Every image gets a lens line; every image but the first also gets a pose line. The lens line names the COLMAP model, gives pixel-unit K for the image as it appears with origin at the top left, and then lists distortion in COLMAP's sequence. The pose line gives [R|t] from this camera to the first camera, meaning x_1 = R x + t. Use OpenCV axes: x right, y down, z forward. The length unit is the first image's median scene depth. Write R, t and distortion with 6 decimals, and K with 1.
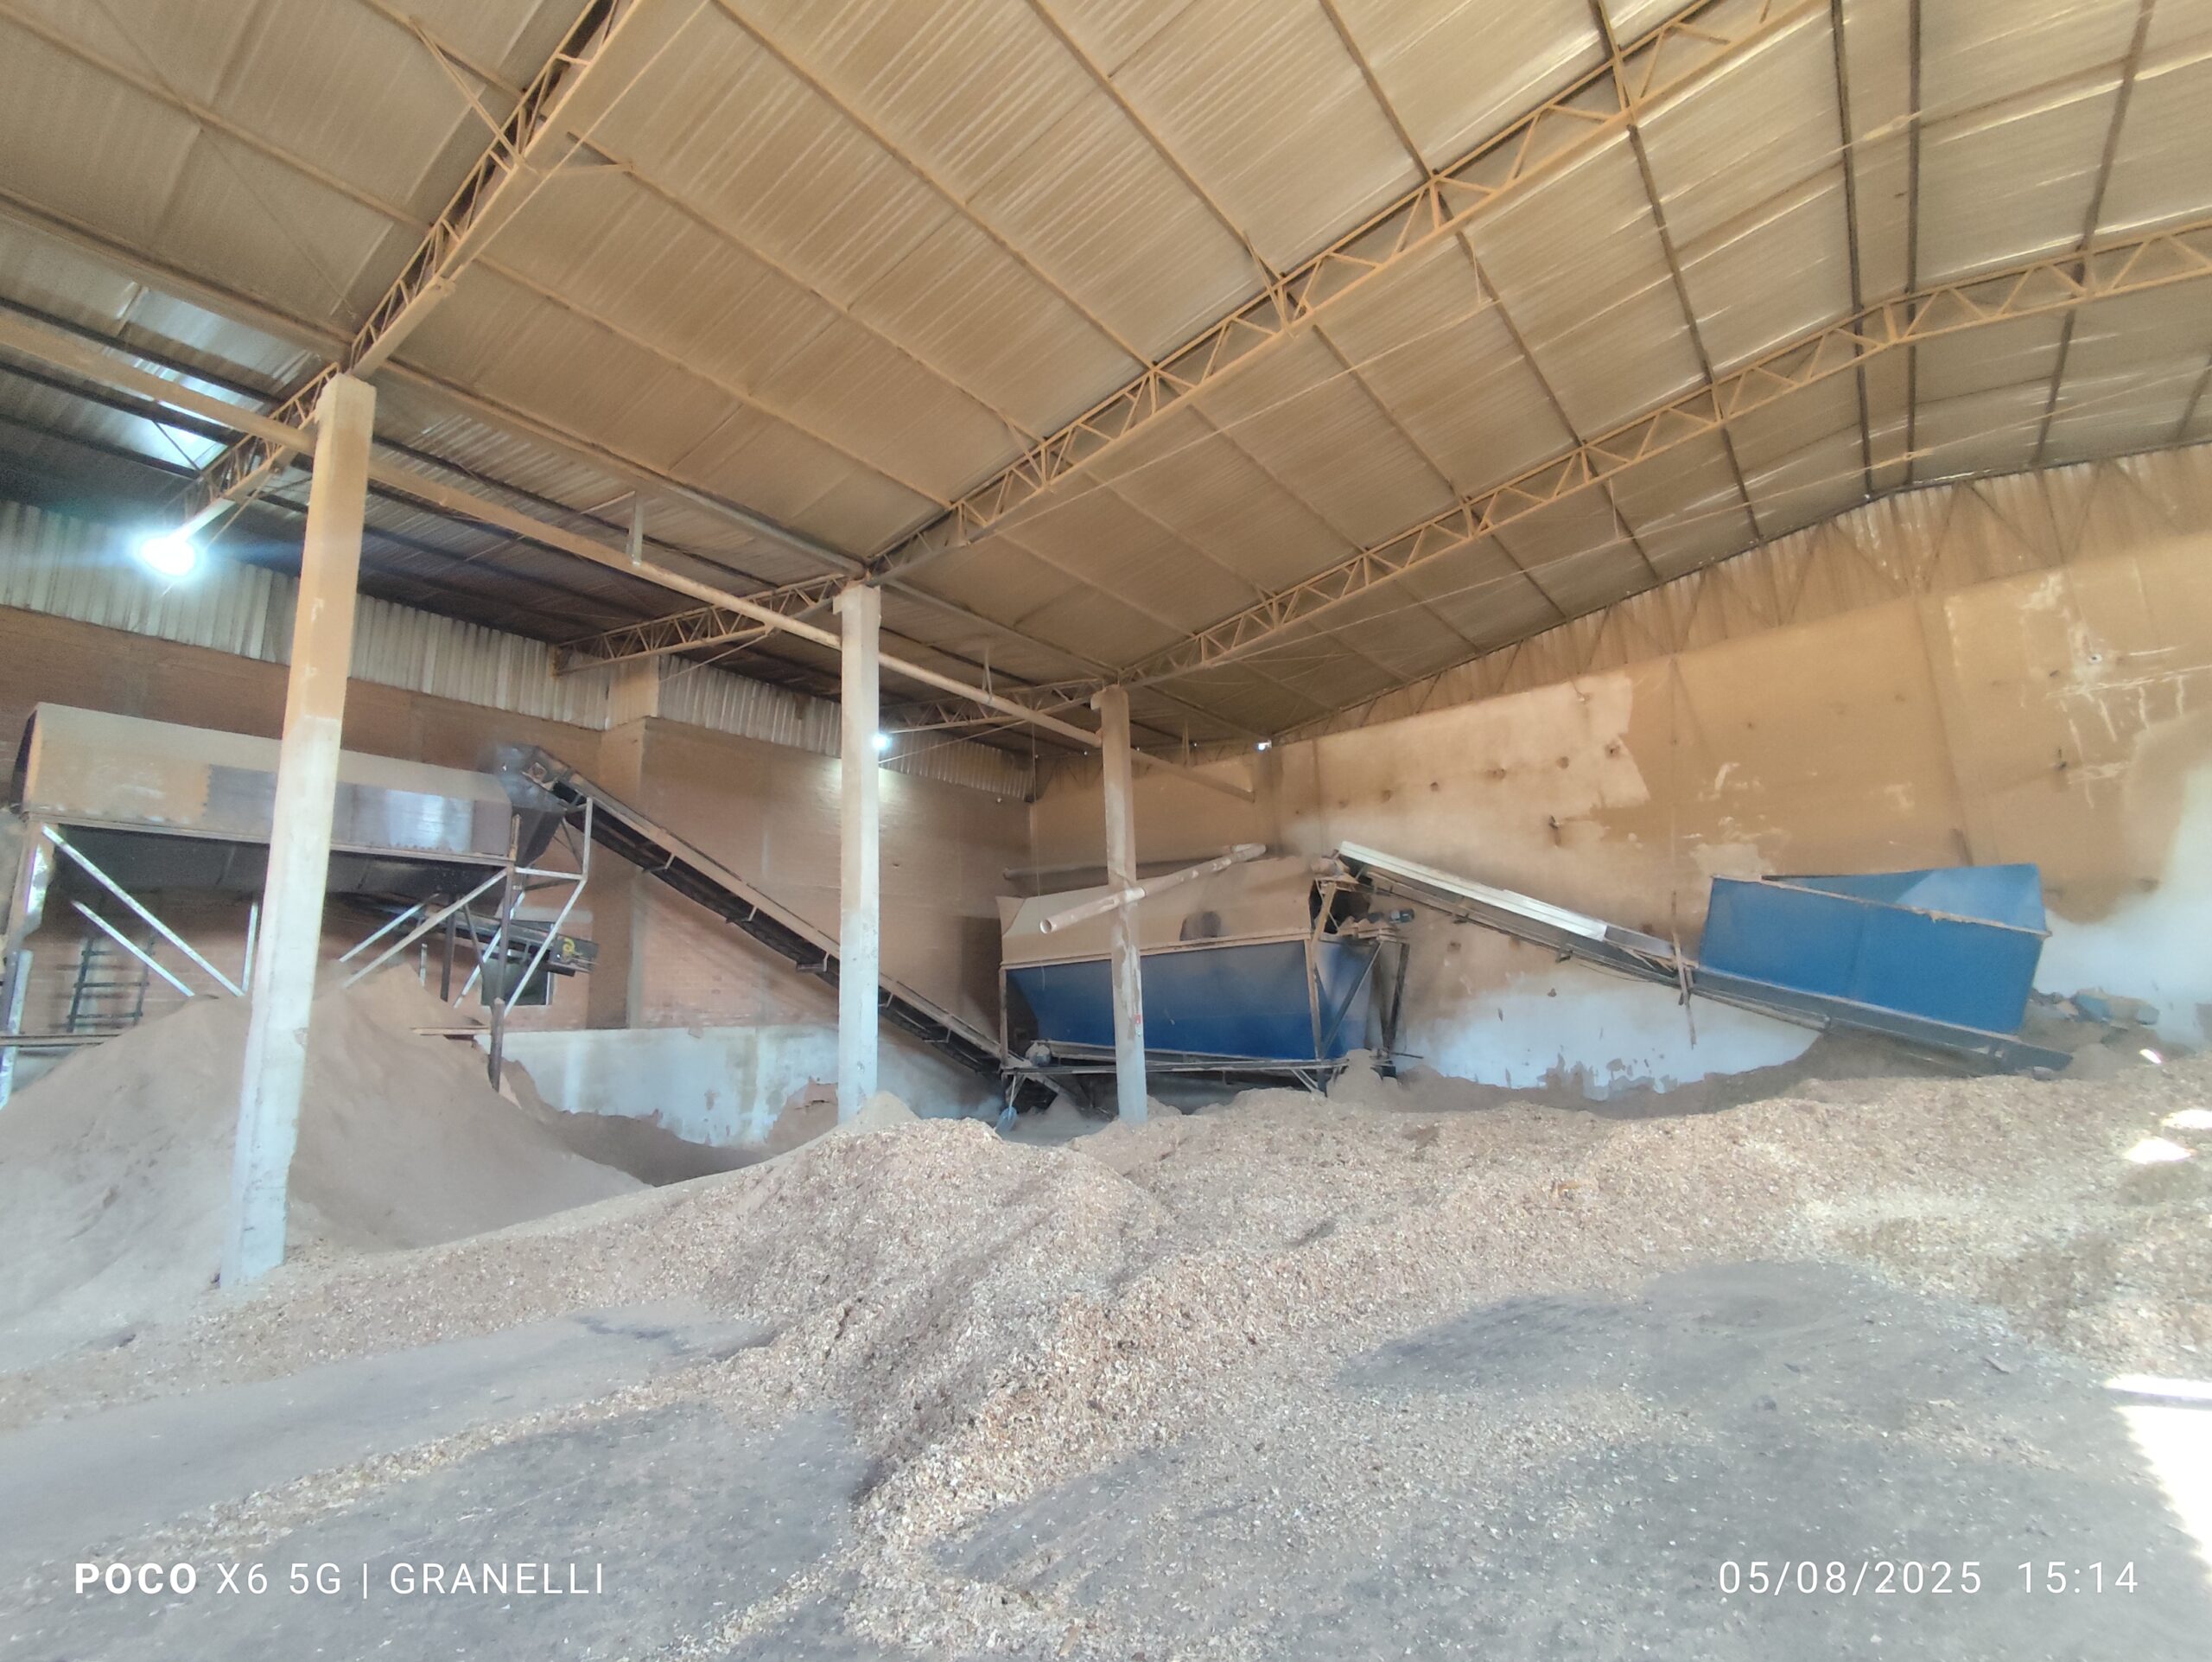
lens RADIAL K [[999.6, 0, 1106.0], [0, 999.6, 831.0], [0, 0, 1]] dist [0.049734, -0.034329]
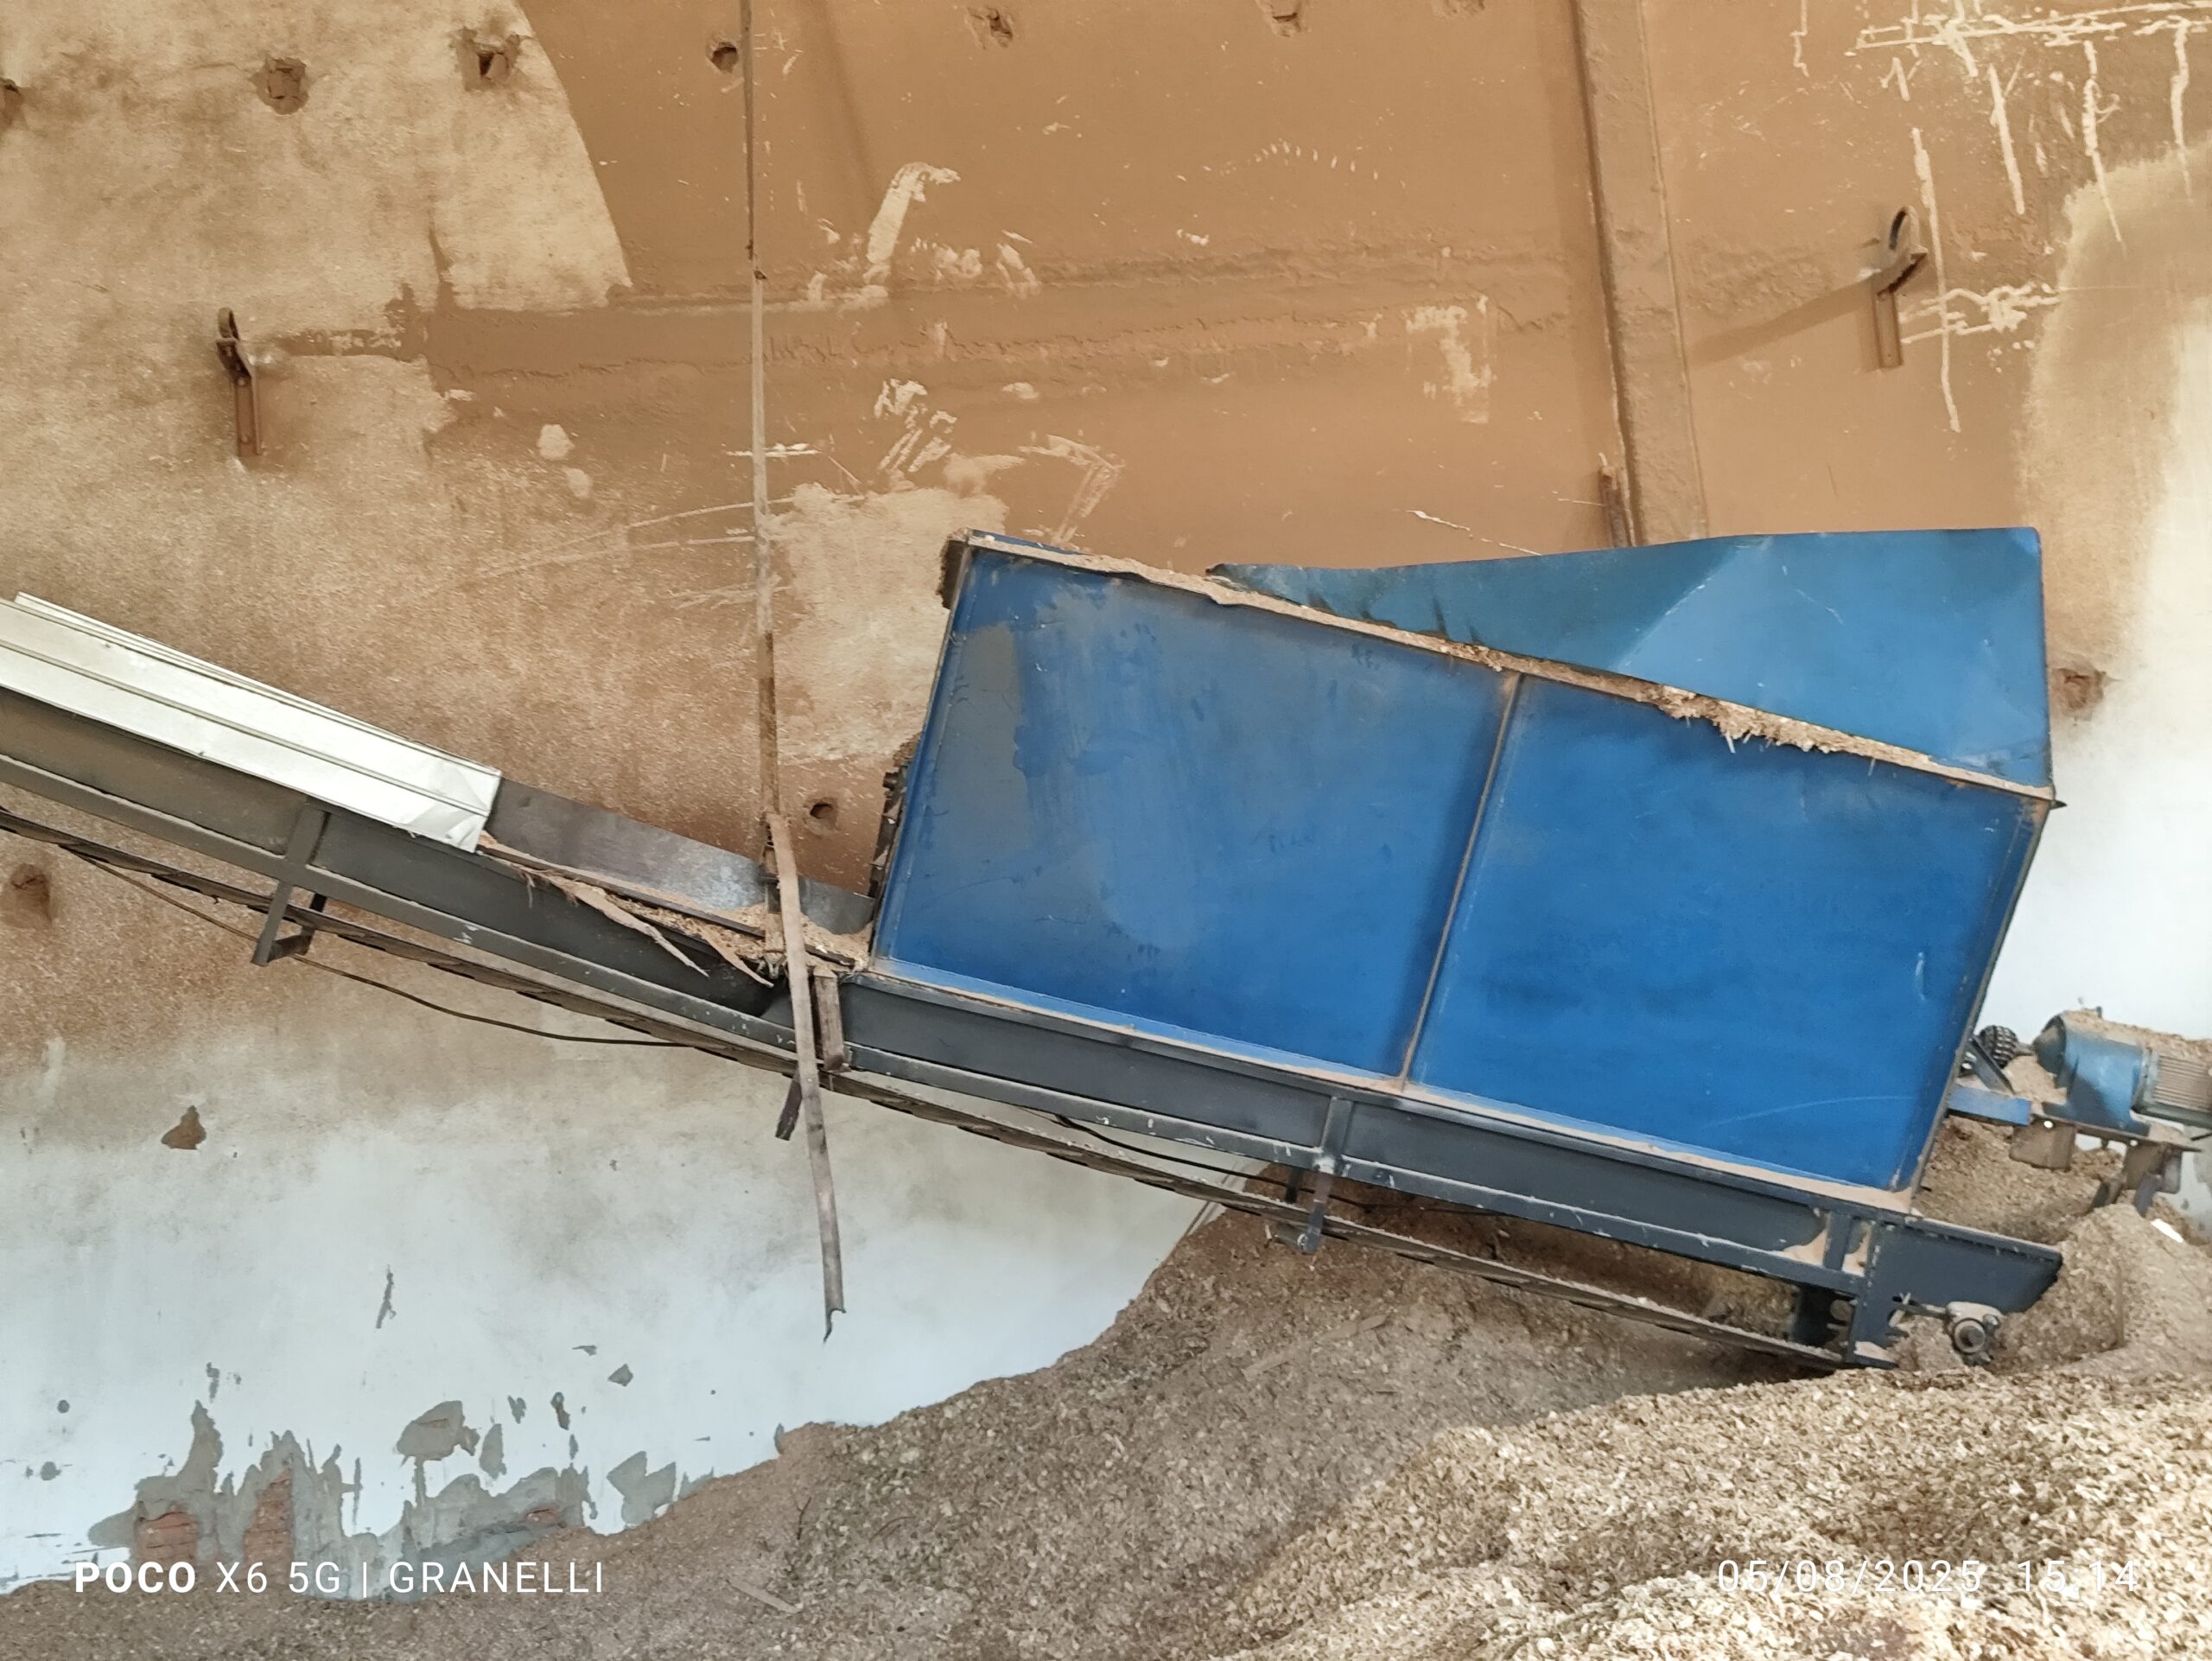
lens RADIAL K [[3198.5, 0, 1106.0], [0, 3198.5, 830.5], [0, 0, 1]] dist [-0.009161, 0.533797]
pose [[0.738867, 0.031895, 0.673096, 0.144685], [-0.059848, 0.998038, 0.018404, 0.084799], [-0.671189, -0.053881, 0.739326, 0.427022]]
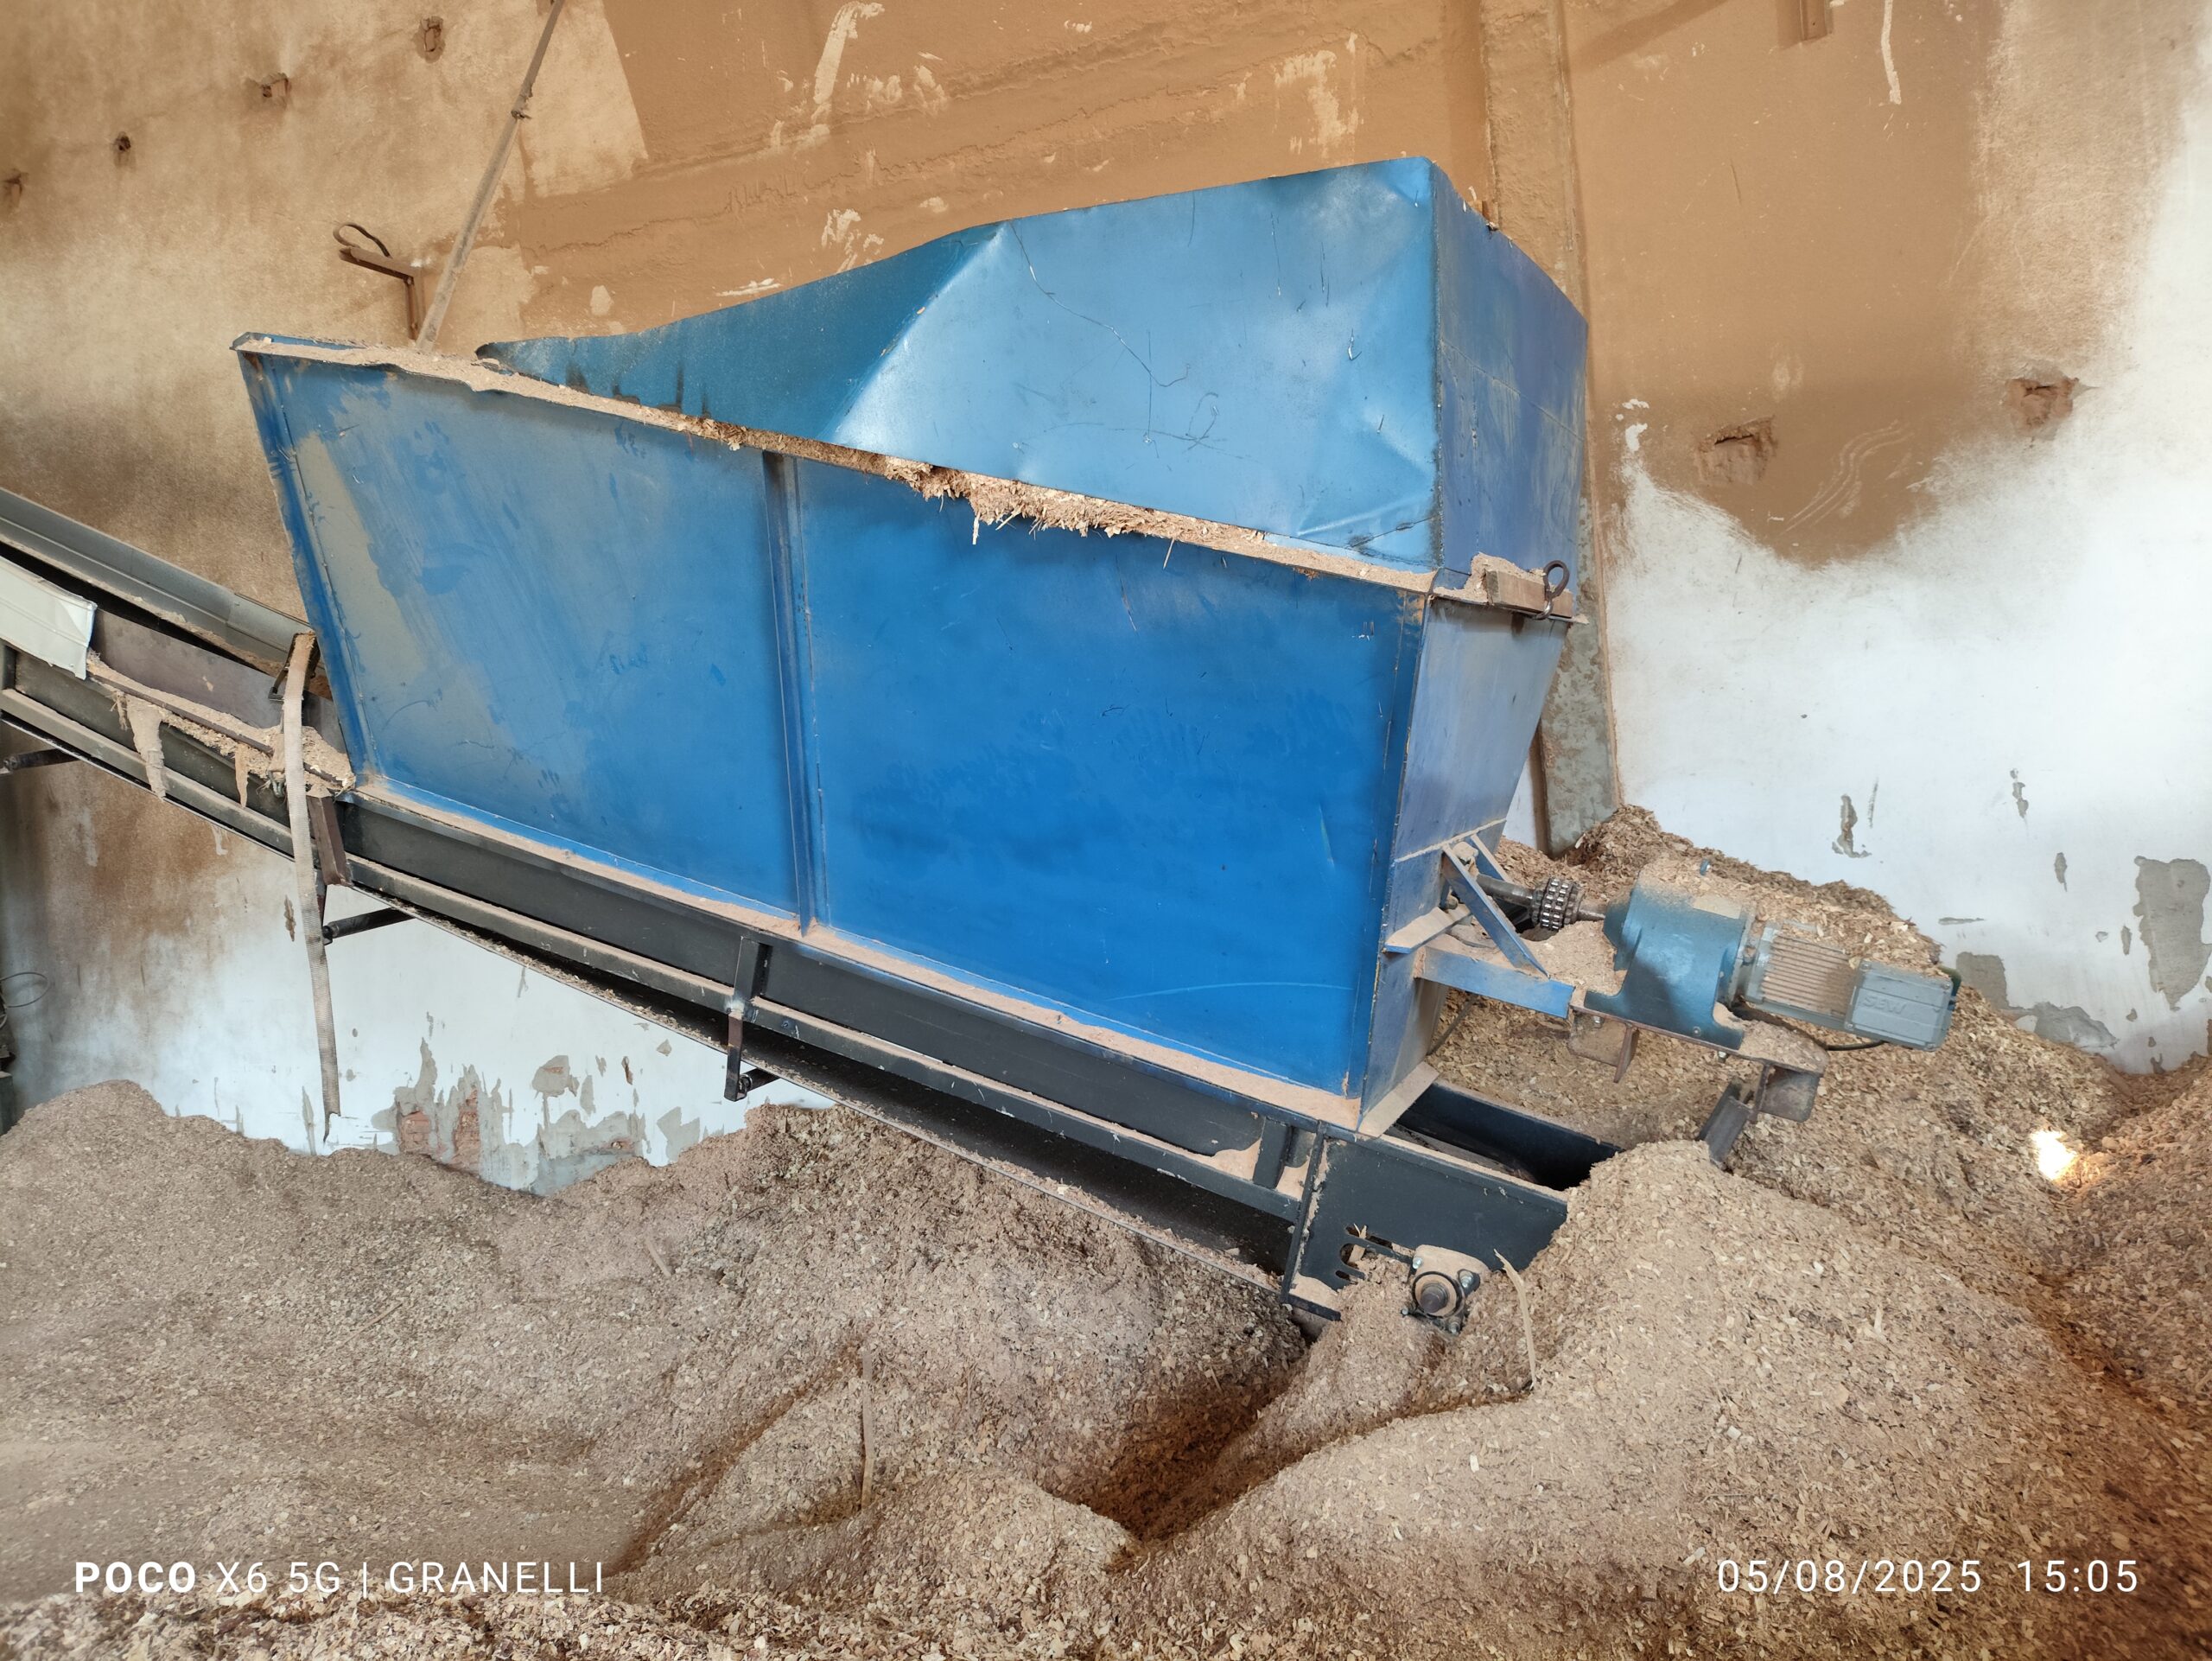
lens RADIAL K [[1616.4, 0, 1106.0], [0, 1616.4, 830.5], [0, 0, 1]] dist [0.071937, -0.124354]
pose [[0.968834, -0.049870, 0.242640, 0.620615], [-0.000919, 0.978794, 0.204843, 0.066381], [-0.247710, -0.198681, 0.948243, 0.577203]]
